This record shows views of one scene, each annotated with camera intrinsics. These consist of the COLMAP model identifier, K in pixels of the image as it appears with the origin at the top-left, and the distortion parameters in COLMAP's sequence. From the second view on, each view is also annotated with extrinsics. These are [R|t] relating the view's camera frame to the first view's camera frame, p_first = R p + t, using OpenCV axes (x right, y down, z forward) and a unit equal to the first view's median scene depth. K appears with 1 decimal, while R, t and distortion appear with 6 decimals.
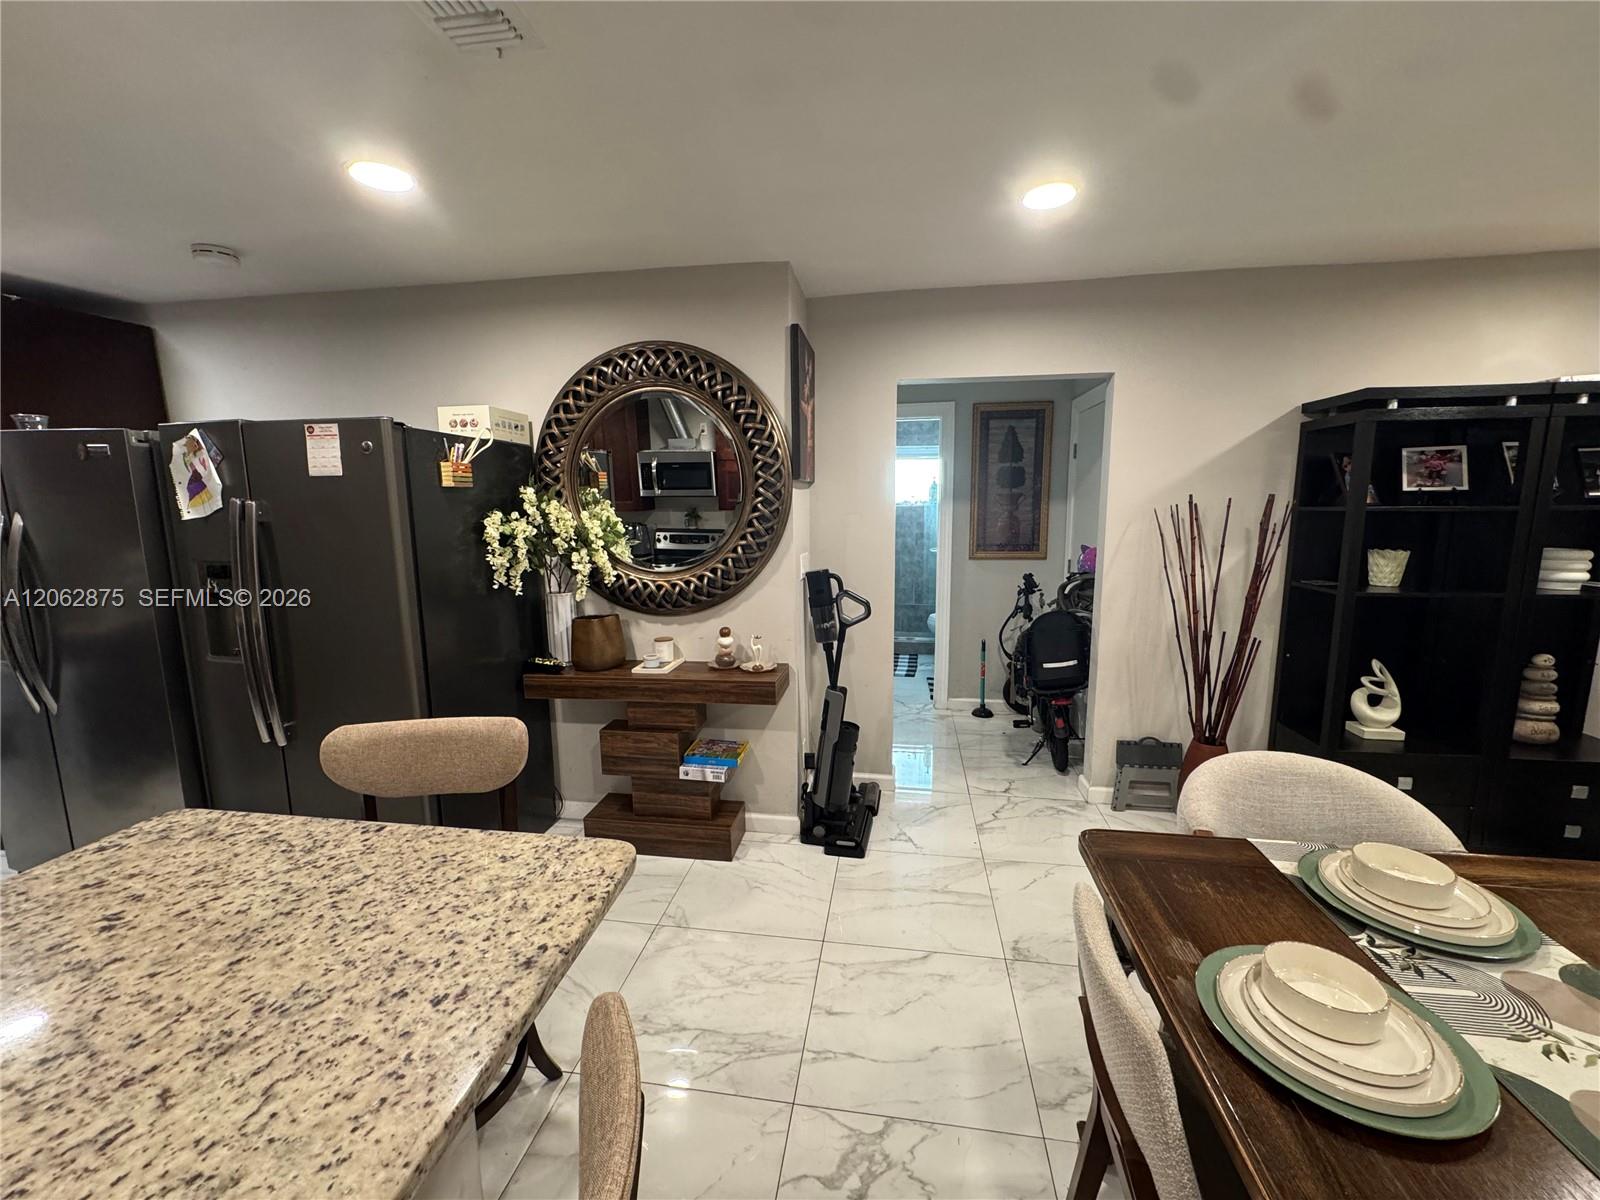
lens RADIAL K [[638.3, 0, 801.2], [0, 638.3, 598.7], [0, 0, 1]] dist [-0.006697, 0.001525]
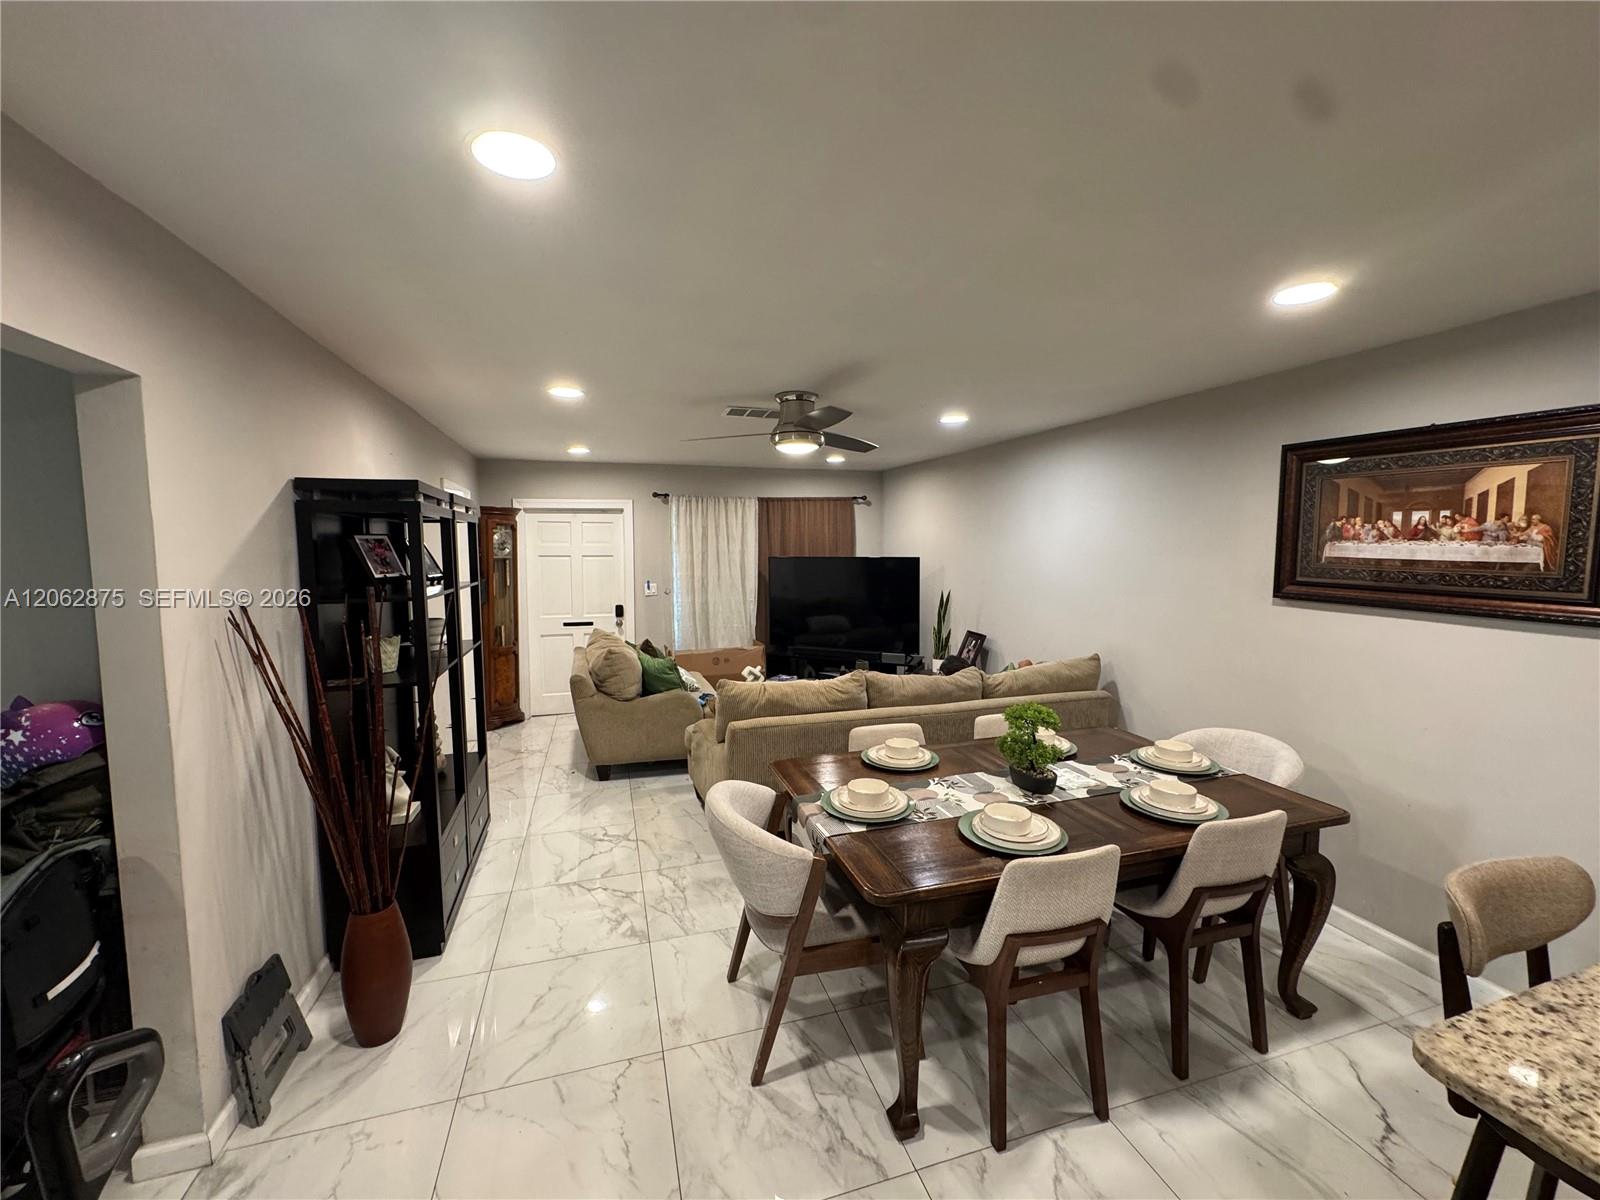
lens RADIAL K [[638.3, 0, 799.7], [0, 638.3, 594.7], [0, 0, 1]] dist [-0.006697, 0.001525]
pose [[-0.447212, -0.055362, 0.892713, -0.276042], [0.142280, 0.980970, 0.132112, -0.190050], [-0.883039, 0.186097, -0.430824, 0.885244]]
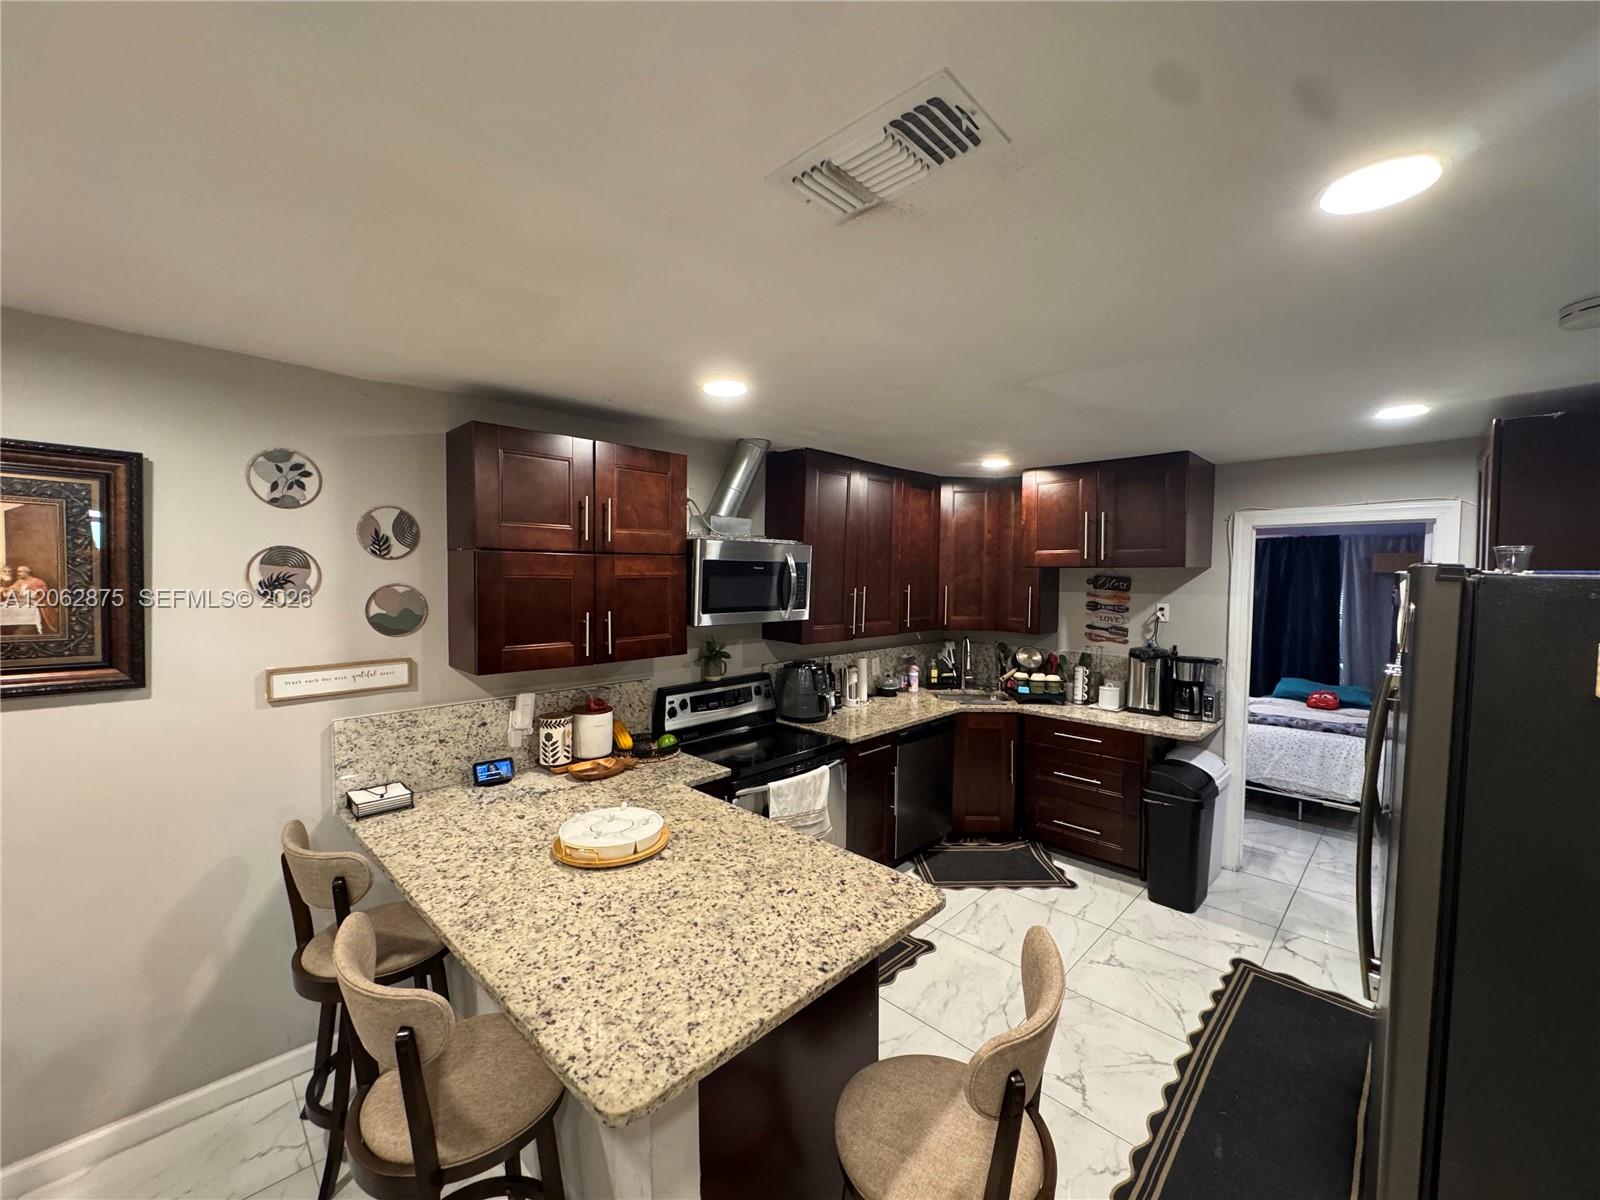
lens RADIAL K [[638.3, 0, 801.1], [0, 638.3, 599.4], [0, 0, 1]] dist [-0.006697, 0.001525]
pose [[-0.584409, 0.041207, -0.810412, 0.123899], [-0.125702, 0.982057, 0.140582, -0.212147], [0.801664, 0.184028, -0.568743, 0.709517]]
